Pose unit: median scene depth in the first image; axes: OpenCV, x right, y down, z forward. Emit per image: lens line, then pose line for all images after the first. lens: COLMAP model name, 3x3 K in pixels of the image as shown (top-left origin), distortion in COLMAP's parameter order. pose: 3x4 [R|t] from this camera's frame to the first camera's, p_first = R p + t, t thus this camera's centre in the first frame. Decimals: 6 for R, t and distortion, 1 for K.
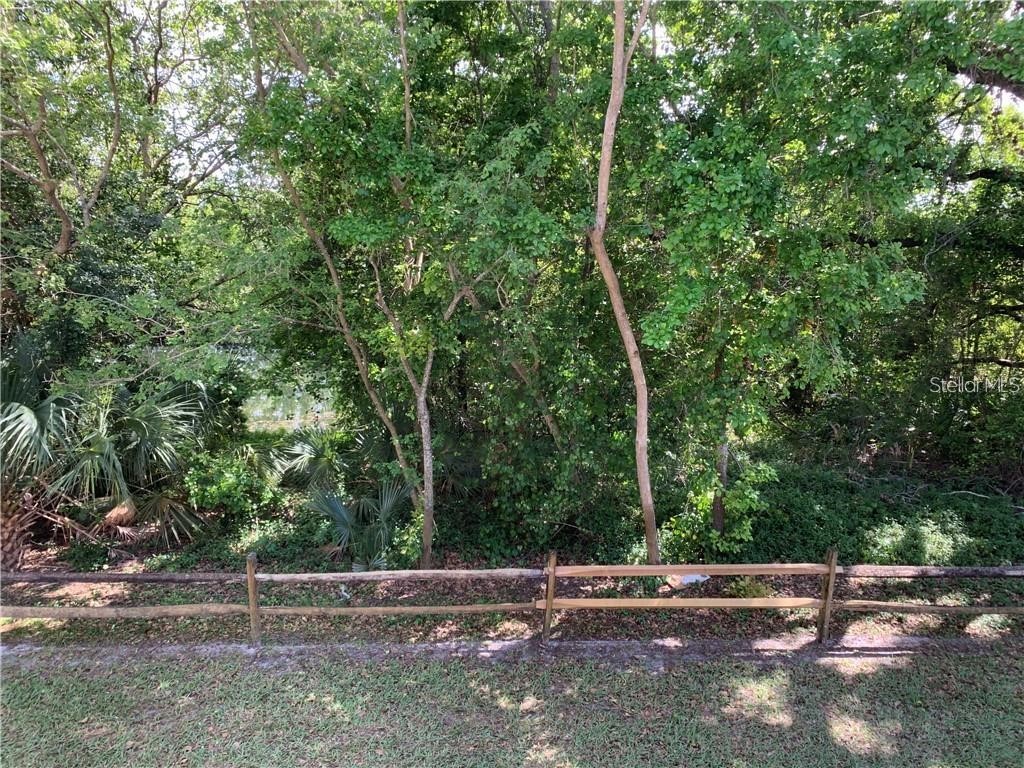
lens RADIAL K [[787.3, 0, 518.1], [0, 787.3, 383.5], [0, 0, 1]] dist [0.001782, -0.002324]
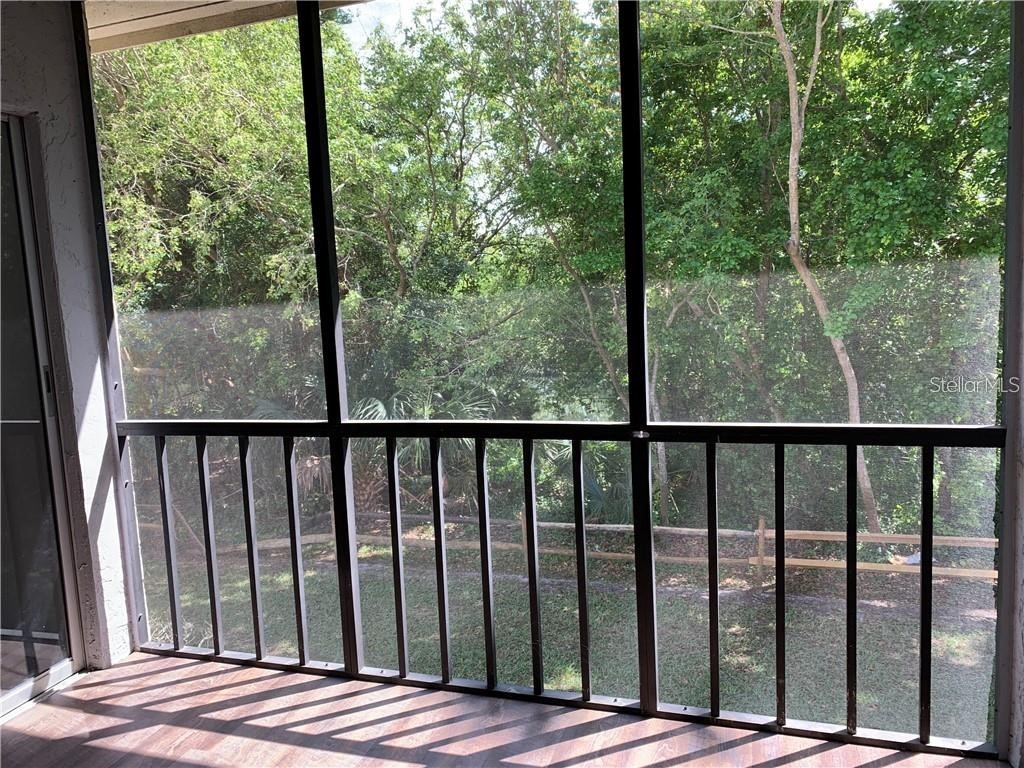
lens RADIAL K [[787.3, 0, 509.4], [0, 787.3, 382.8], [0, 0, 1]] dist [0.001782, -0.002324]
pose [[0.929686, -0.024707, -0.367523, 0.118304], [0.008476, 0.998919, -0.045714, 0.056884], [0.368255, 0.039385, 0.928890, -0.233399]]
